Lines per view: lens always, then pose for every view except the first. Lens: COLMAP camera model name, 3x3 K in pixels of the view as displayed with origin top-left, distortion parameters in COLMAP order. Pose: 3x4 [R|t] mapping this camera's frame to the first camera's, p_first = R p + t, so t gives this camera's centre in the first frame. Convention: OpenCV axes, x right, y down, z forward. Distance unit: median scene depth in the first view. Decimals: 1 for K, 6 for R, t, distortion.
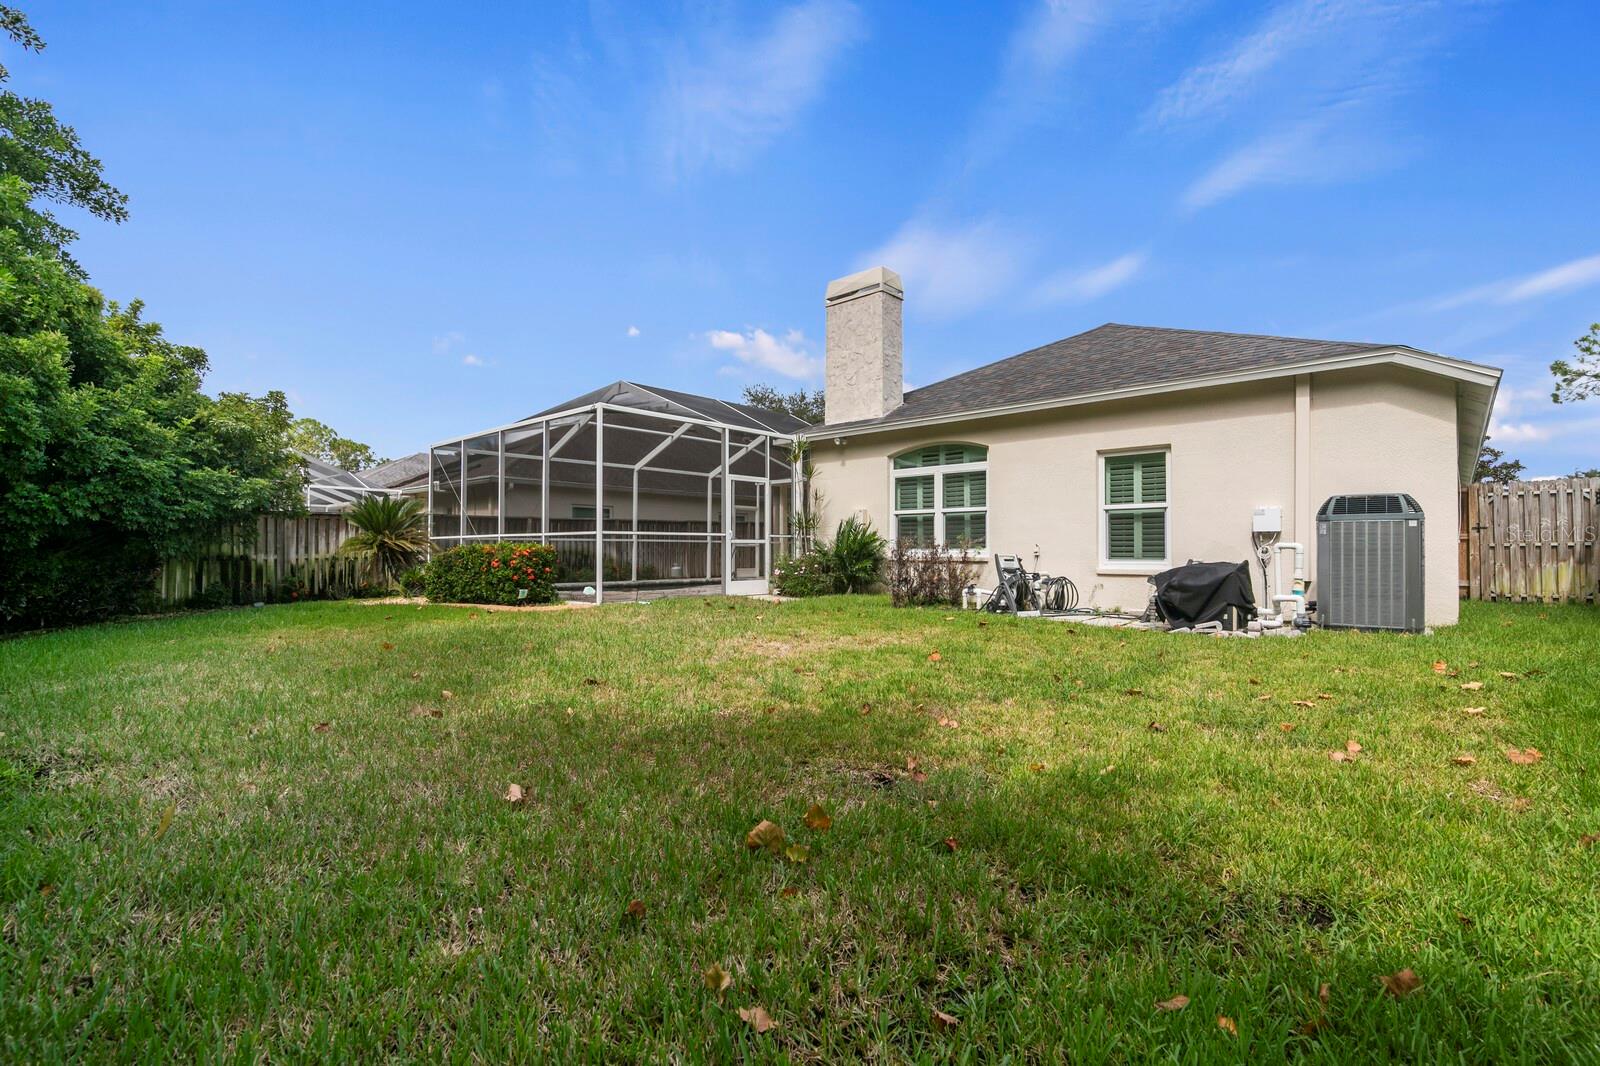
lens RADIAL K [[715.8, 0, 800.0], [0, 715.8, 533.0], [0, 0, 1]] dist [-0.005437, -0.000309]
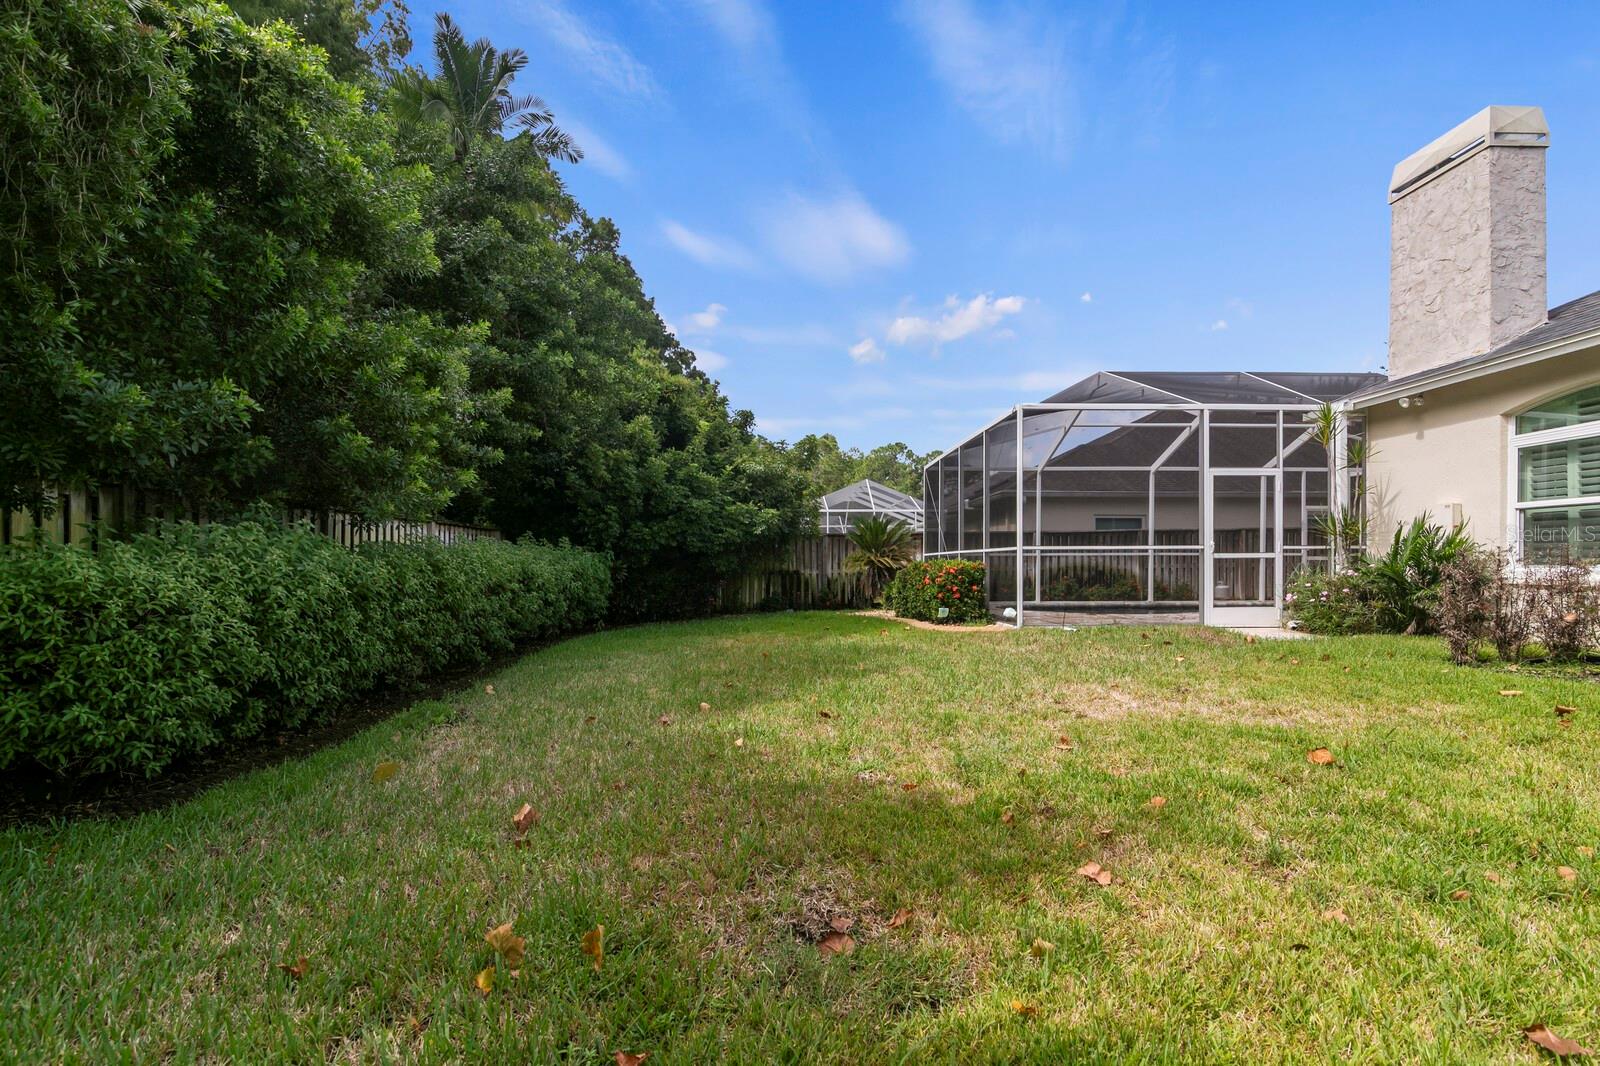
lens RADIAL K [[730.0, 0, 802.4], [0, 730.0, 552.4], [0, 0, 1]] dist [0.000751, 0.000840]
pose [[0.696371, -0.012817, -0.717568, 0.152663], [0.019504, 0.999809, 0.001069, -0.001318], [0.717417, -0.014740, 0.696488, 0.132757]]
